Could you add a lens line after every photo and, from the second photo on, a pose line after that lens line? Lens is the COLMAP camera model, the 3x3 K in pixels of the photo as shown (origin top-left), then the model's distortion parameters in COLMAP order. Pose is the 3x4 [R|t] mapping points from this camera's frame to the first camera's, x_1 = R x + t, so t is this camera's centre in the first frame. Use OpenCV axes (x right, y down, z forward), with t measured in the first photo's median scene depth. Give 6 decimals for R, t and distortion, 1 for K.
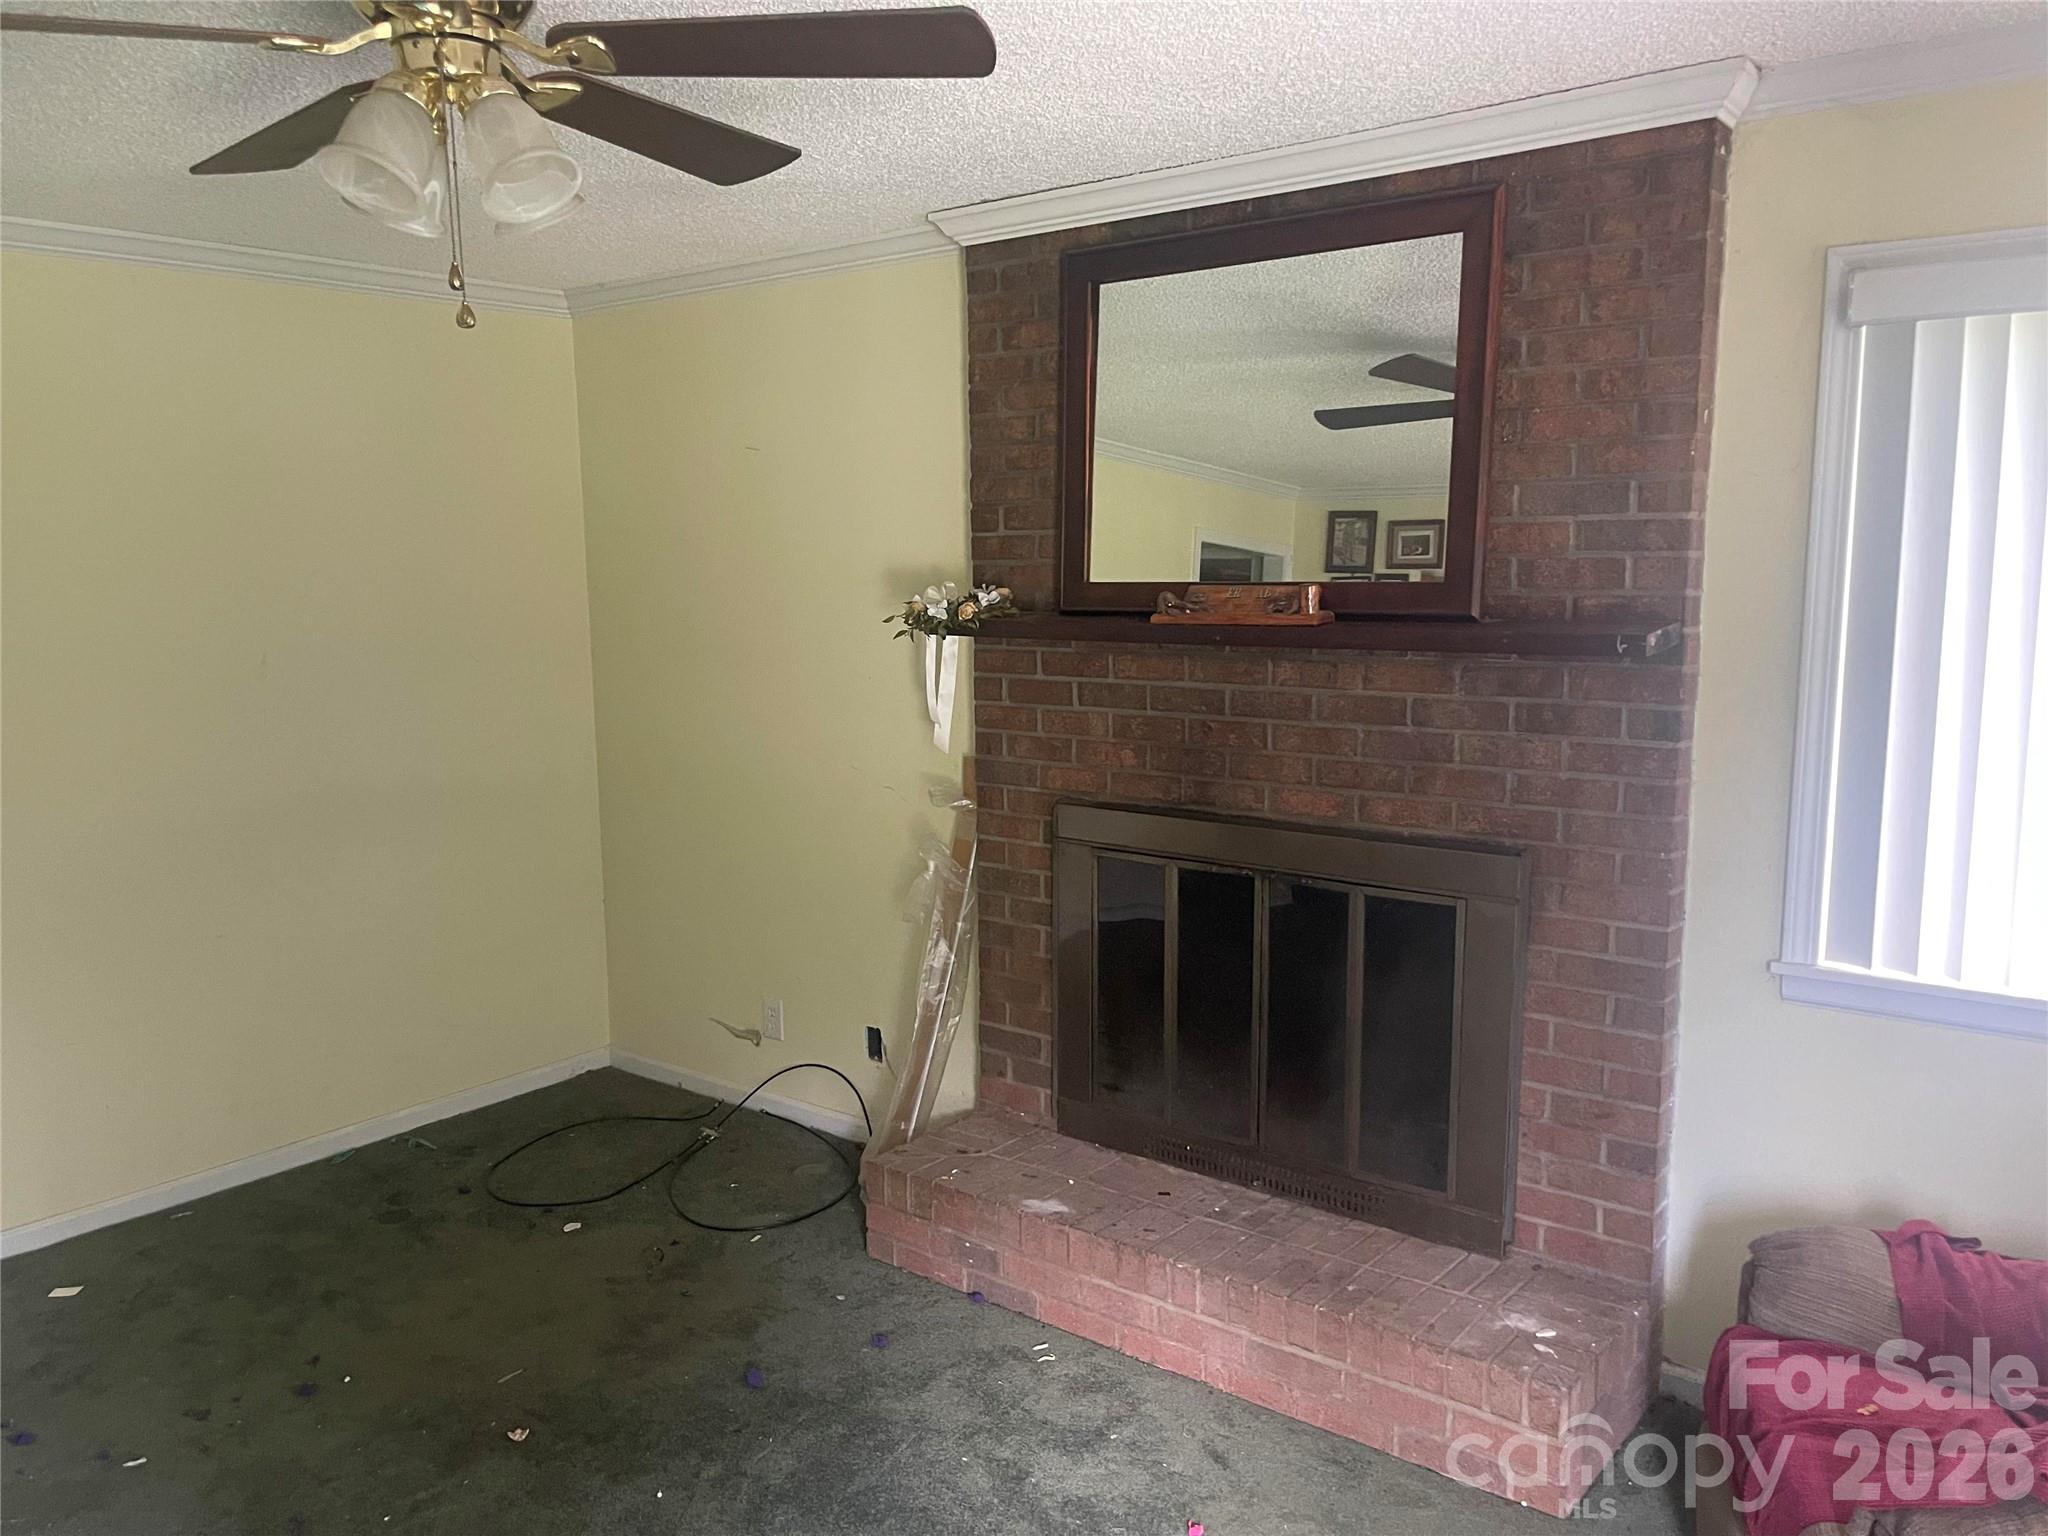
lens RADIAL K [[1563.4, 0, 1024.0], [0, 1563.4, 768.0], [0, 0, 1]] dist [0.081254, -0.120091]
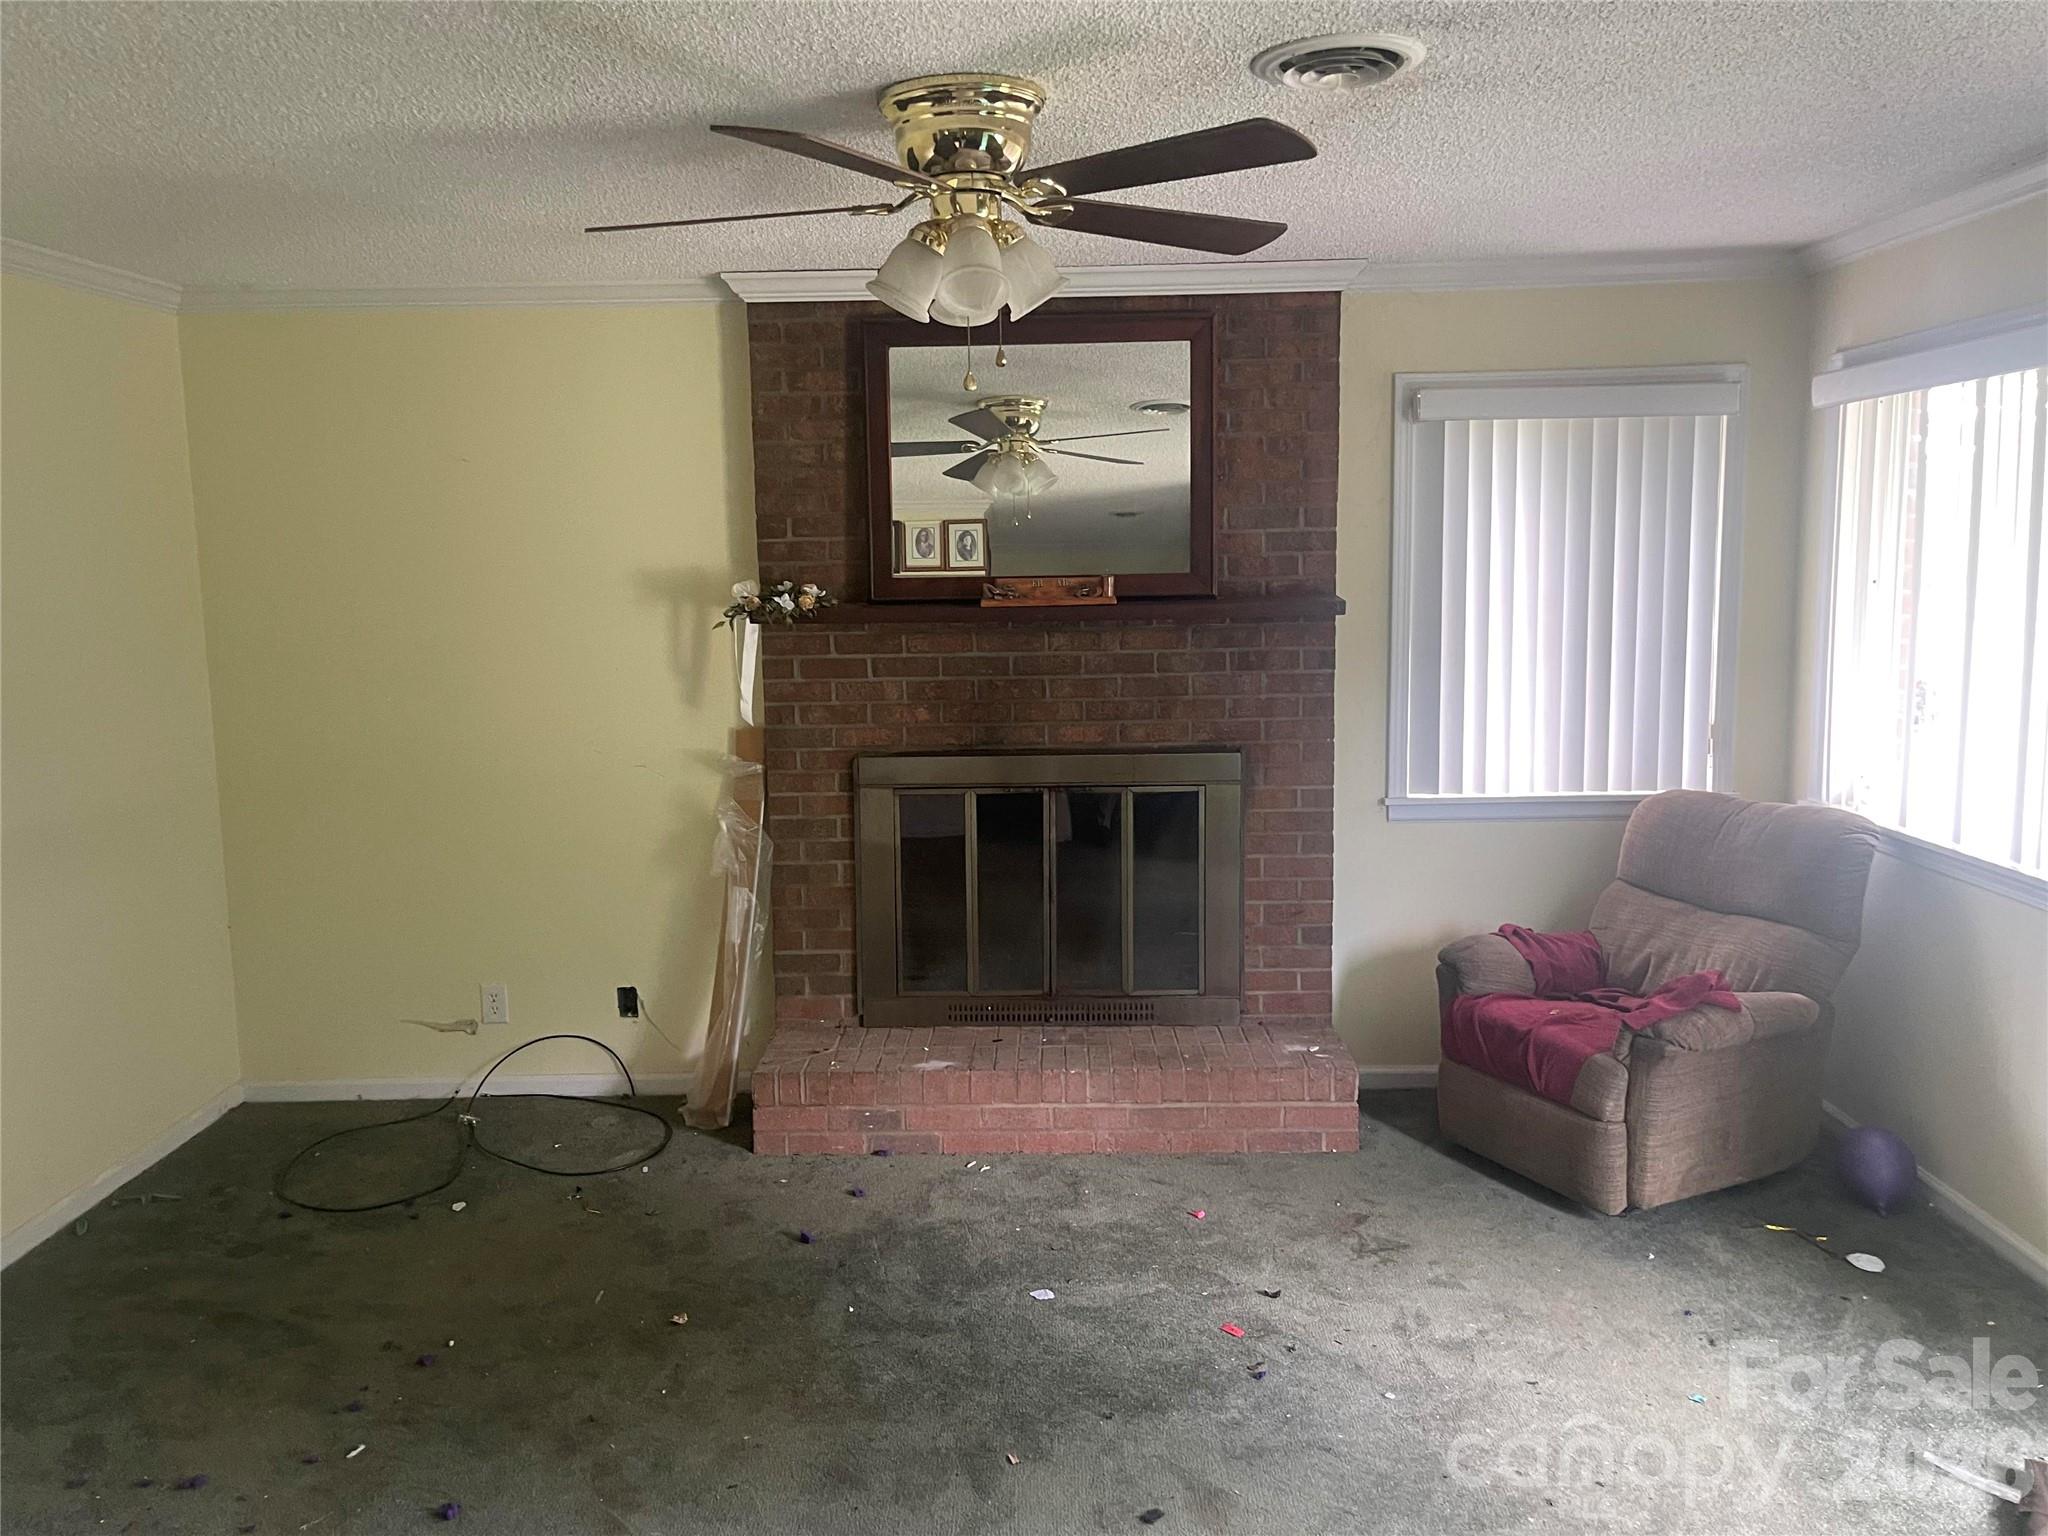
lens RADIAL K [[1544.5, 0, 1005.3], [0, 1544.5, 740.8], [0, 0, 1]] dist [0.093363, -0.115706]
pose [[0.798634, -0.068434, 0.597914, -0.672232], [0.089709, 0.995951, -0.005834, 0.029787], [-0.595094, 0.058298, 0.801539, -0.056086]]
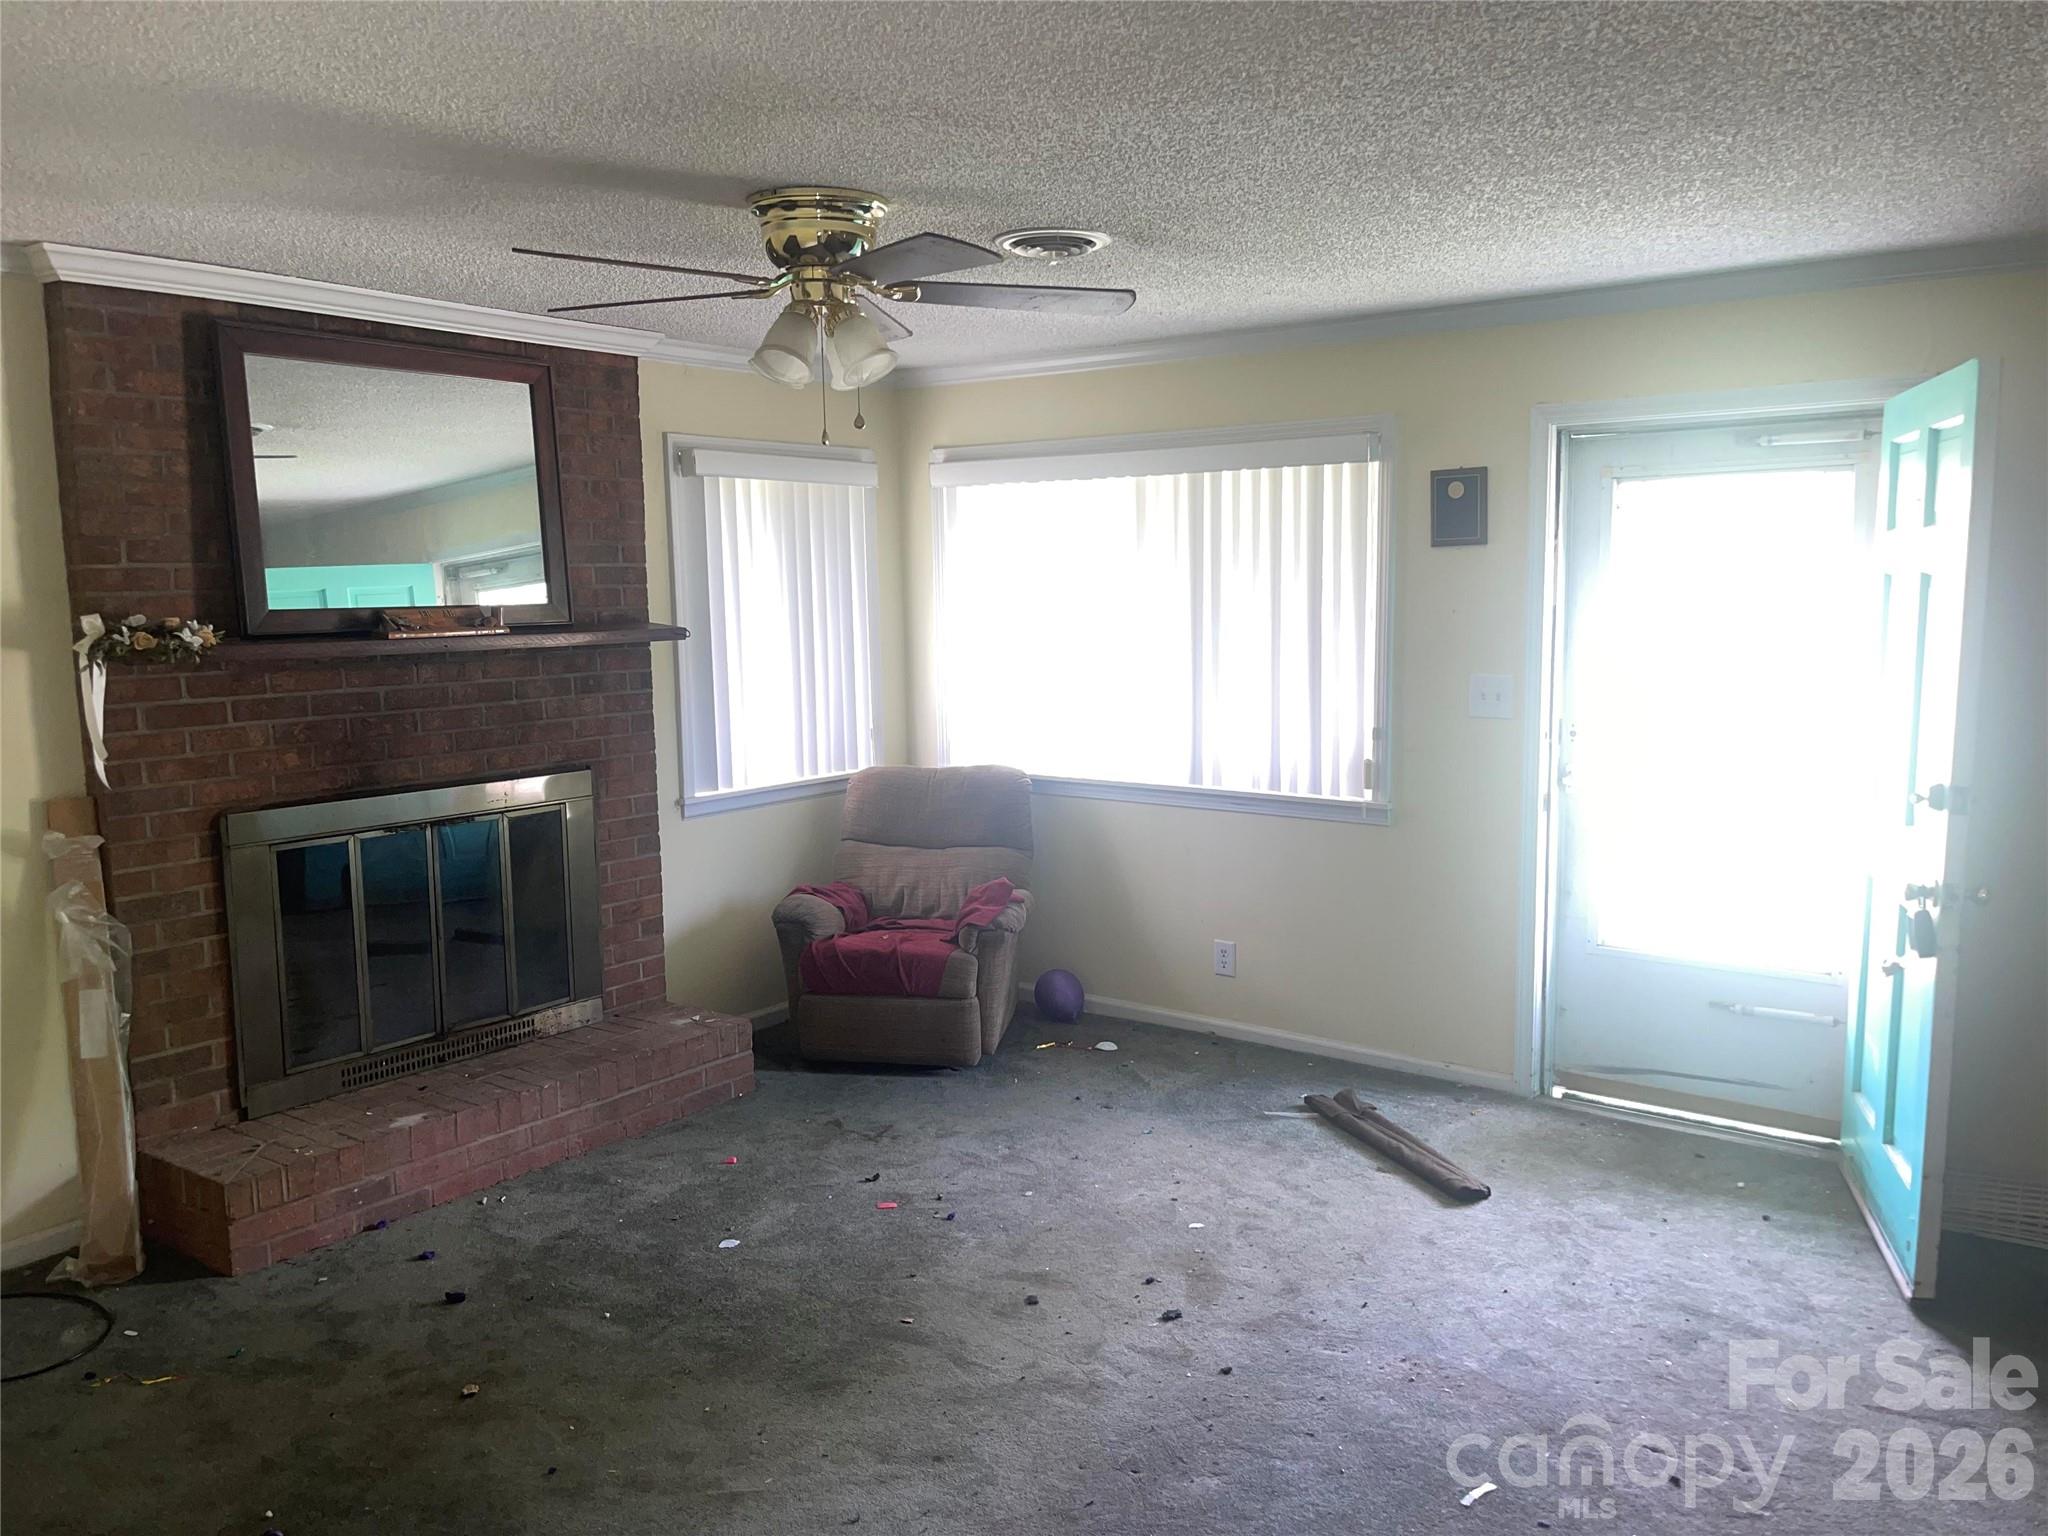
lens RADIAL K [[1563.4, 0, 1024.0], [0, 1563.4, 768.0], [0, 0, 1]] dist [0.081254, -0.120091]
pose [[-0.017279, -0.106265, 0.994188, -1.174468], [0.153398, 0.982282, 0.107658, -0.046376], [-0.988013, 0.154367, -0.000672, 0.489579]]
